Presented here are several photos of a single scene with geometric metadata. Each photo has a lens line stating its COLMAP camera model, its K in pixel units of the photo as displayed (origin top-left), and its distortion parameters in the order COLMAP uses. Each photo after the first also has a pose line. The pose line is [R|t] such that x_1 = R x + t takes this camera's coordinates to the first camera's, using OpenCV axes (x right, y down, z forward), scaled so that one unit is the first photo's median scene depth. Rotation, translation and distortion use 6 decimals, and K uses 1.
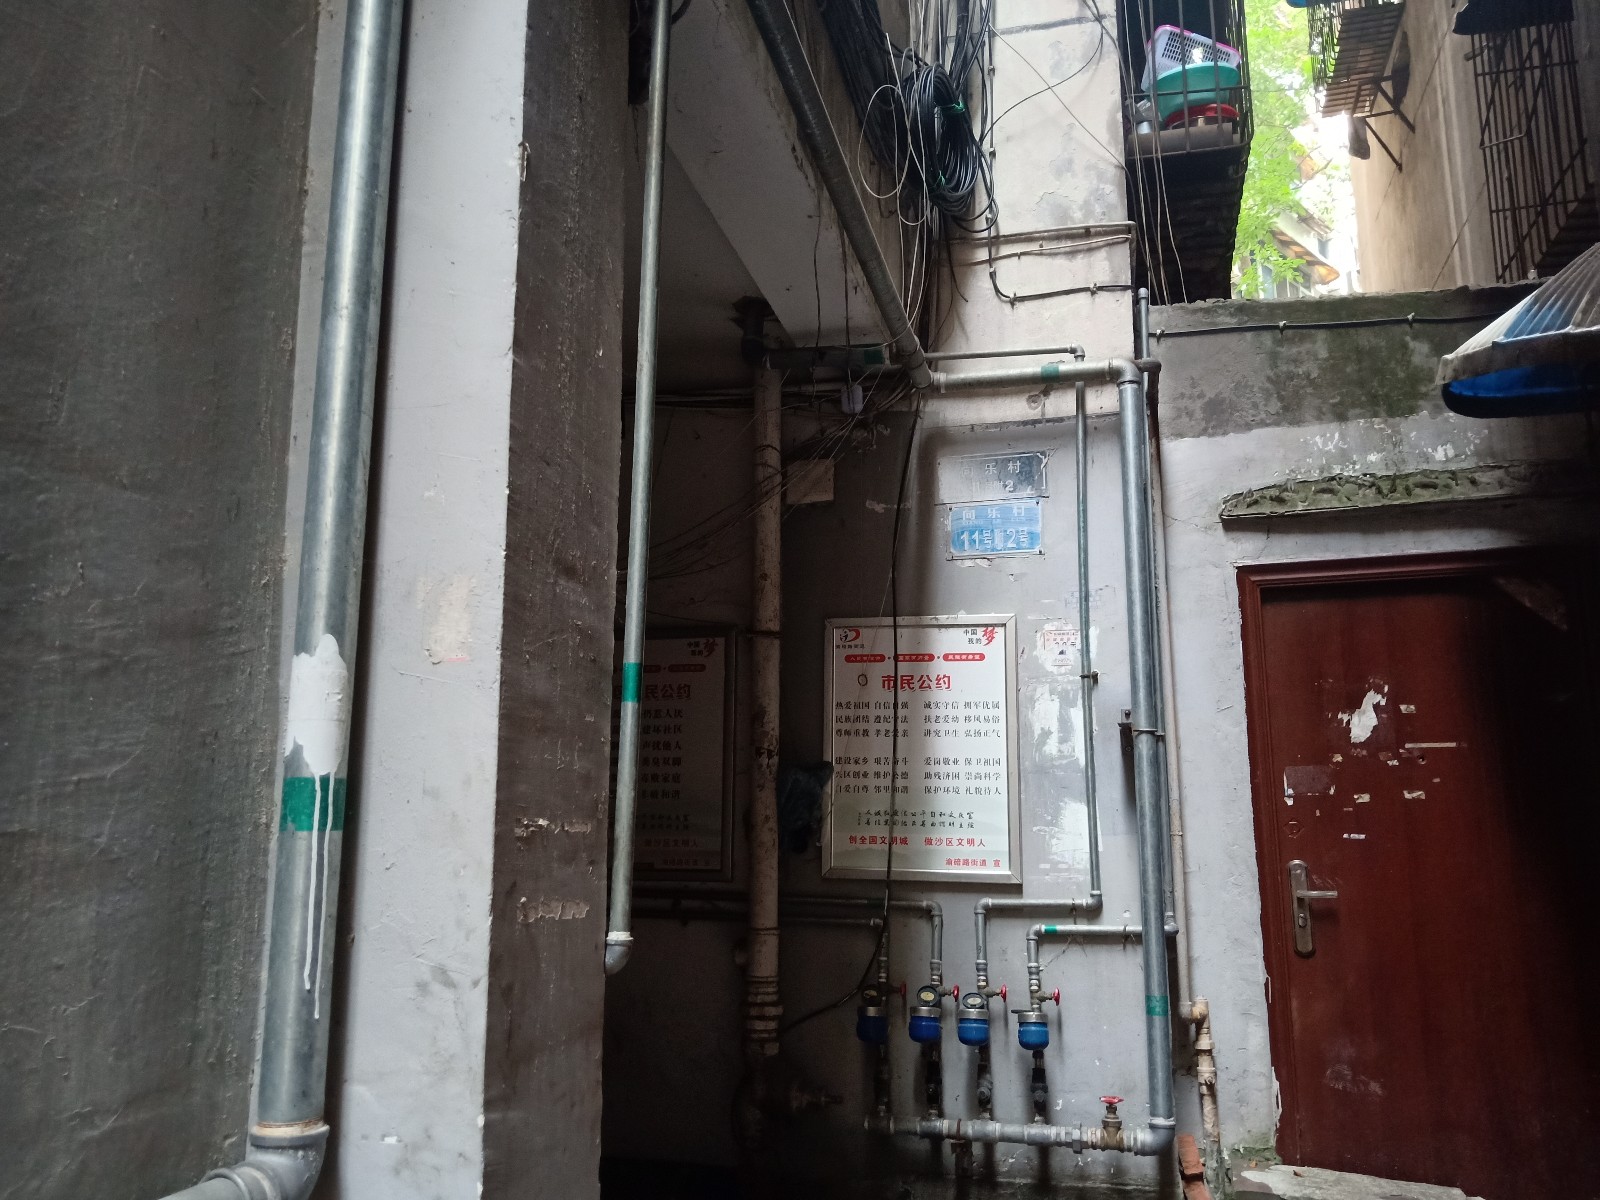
lens RADIAL K [[1263.2, 0, 801.3], [0, 1263.2, 603.0], [0, 0, 1]] dist [0.032384, -0.049464]
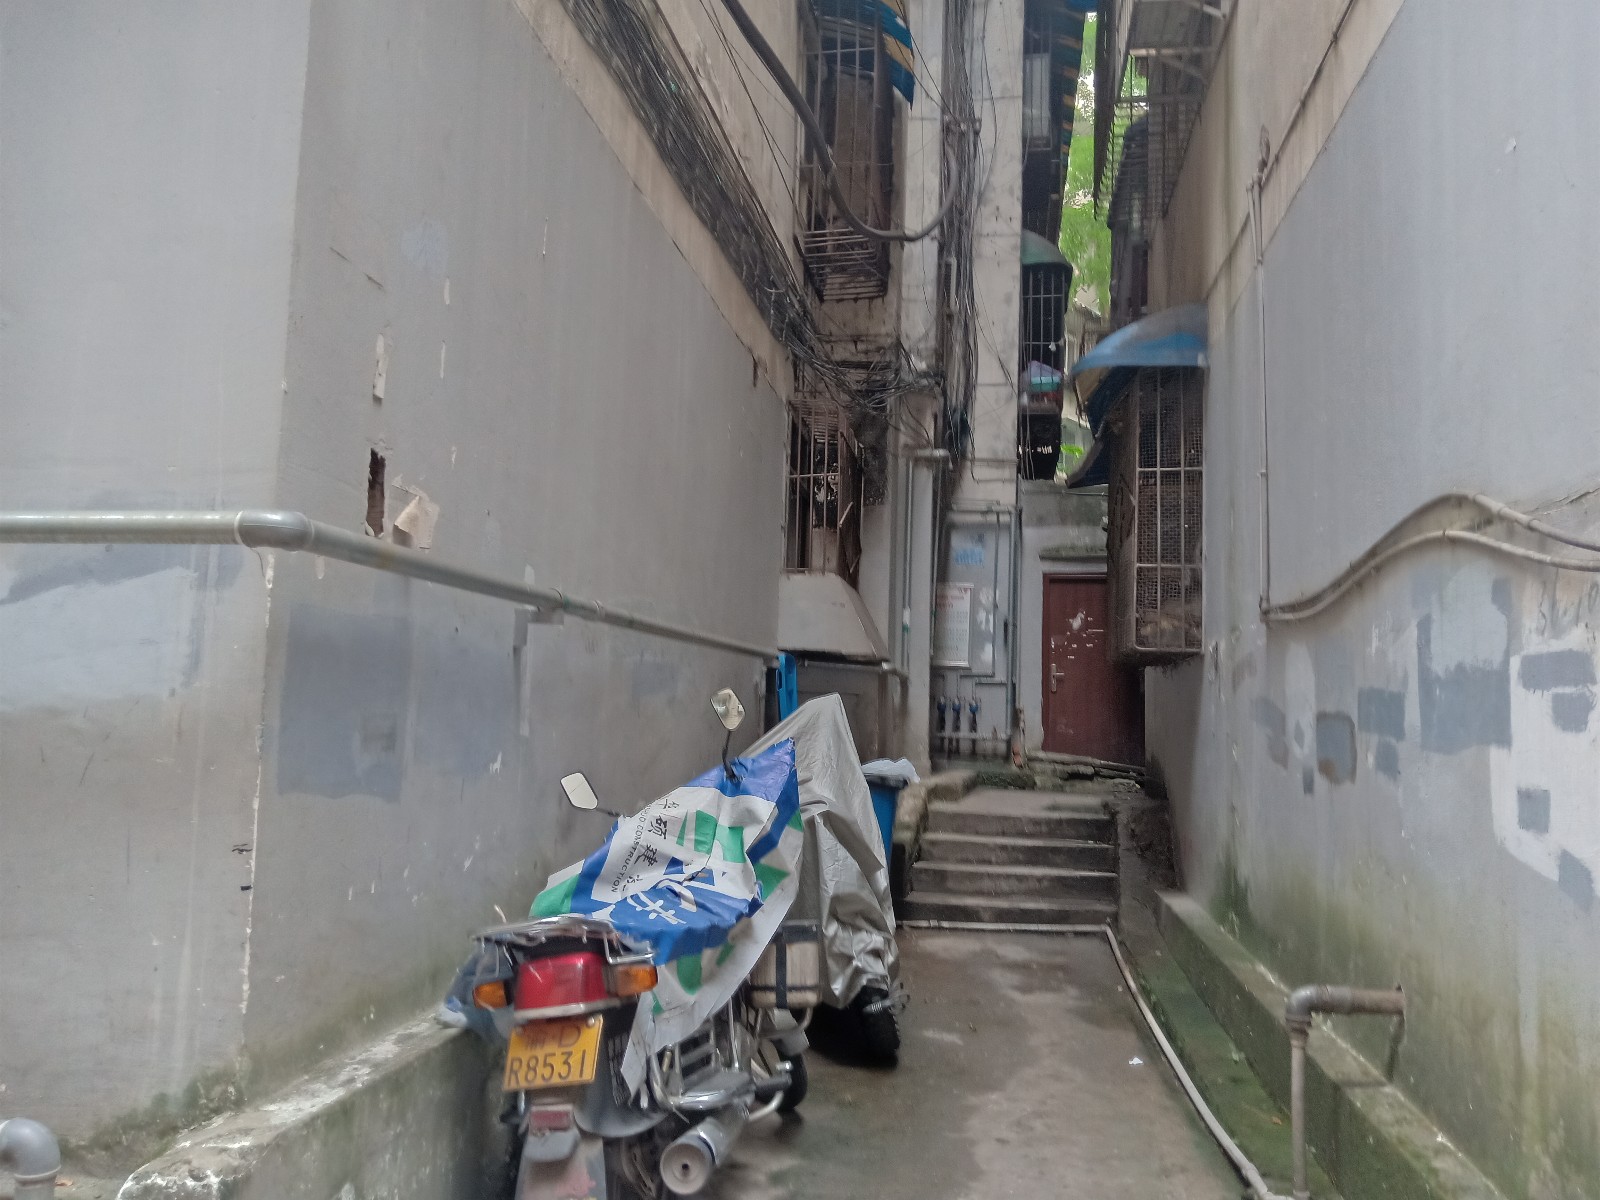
lens RADIAL K [[1263.2, 0, 806.7], [0, 1263.2, 575.1], [0, 0, 1]] dist [0.032384, -0.049464]
pose [[0.994001, 0.042414, 0.100817, -0.577275], [-0.051293, 0.994871, 0.087179, -0.274466], [-0.096602, -0.091827, 0.991078, -2.135797]]
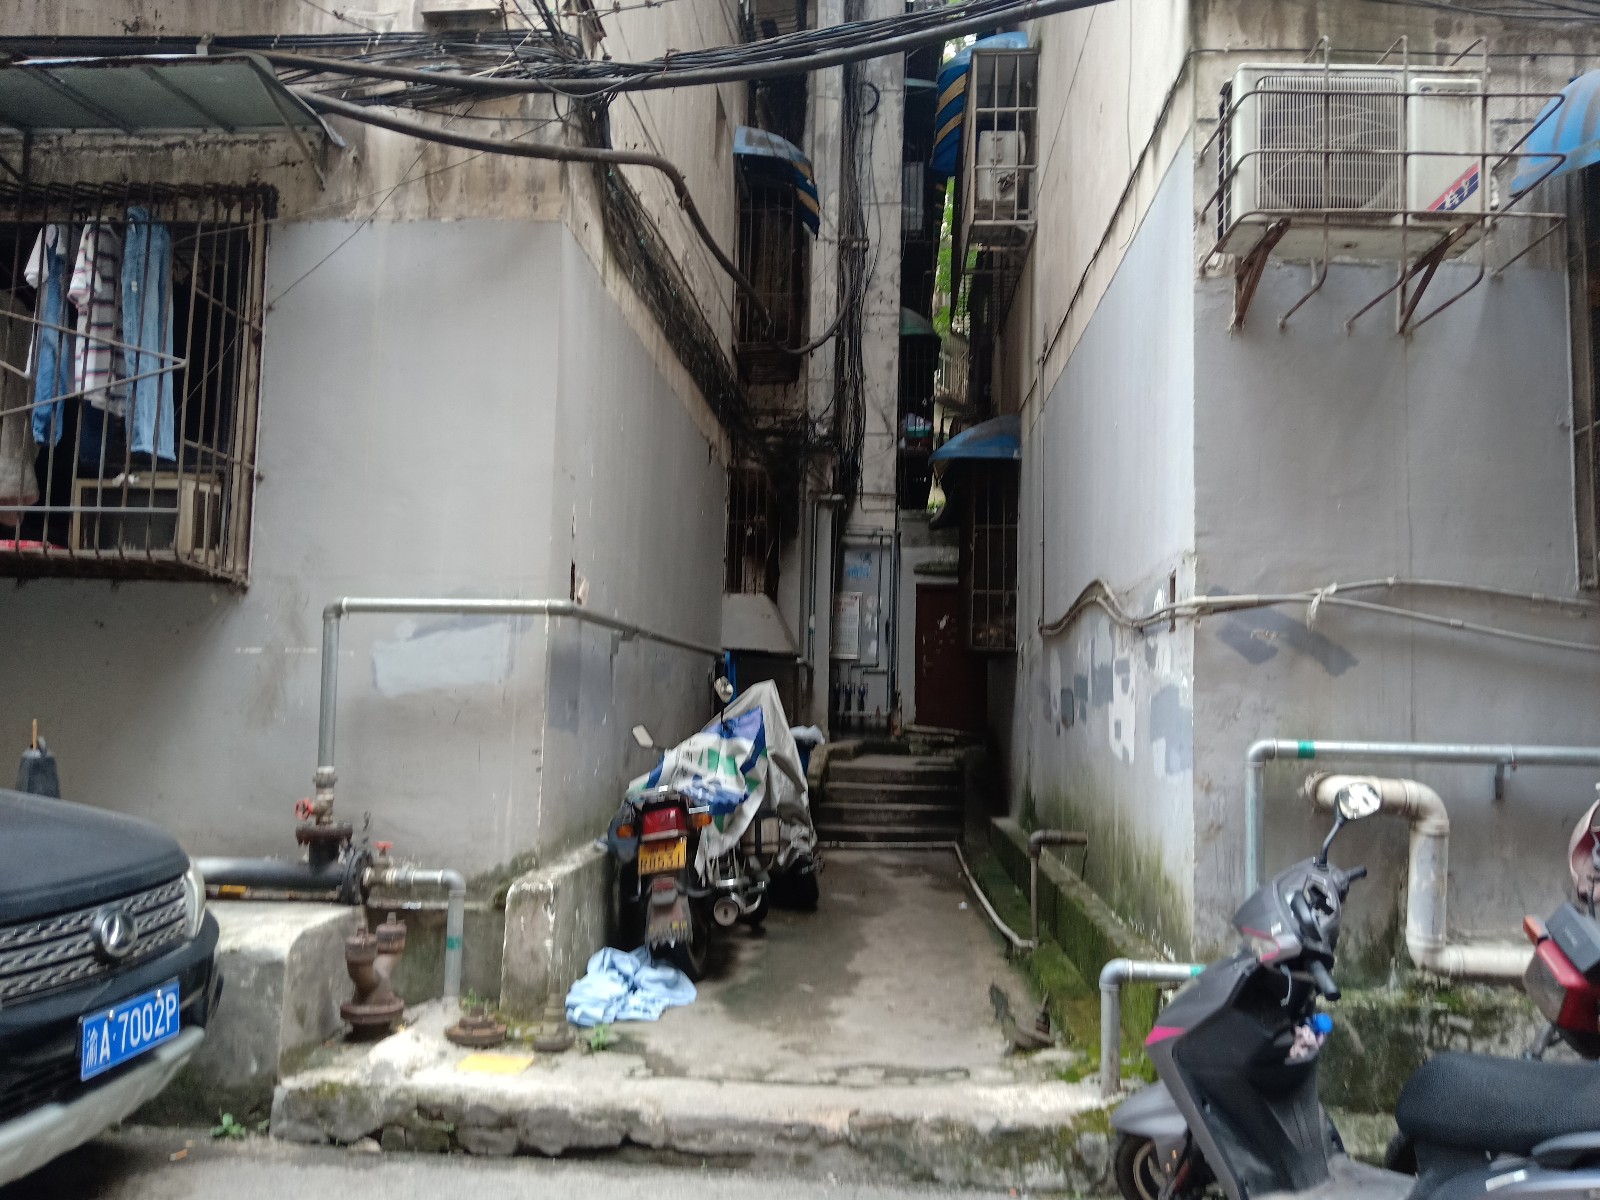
lens RADIAL K [[1263.2, 0, 806.8], [0, 1263.2, 593.1], [0, 0, 1]] dist [0.032384, -0.049464]
pose [[0.980801, 0.039463, 0.190975, -0.774044], [-0.060479, 0.992578, 0.105500, -0.409118], [-0.185395, -0.115025, 0.975909, -2.901278]]
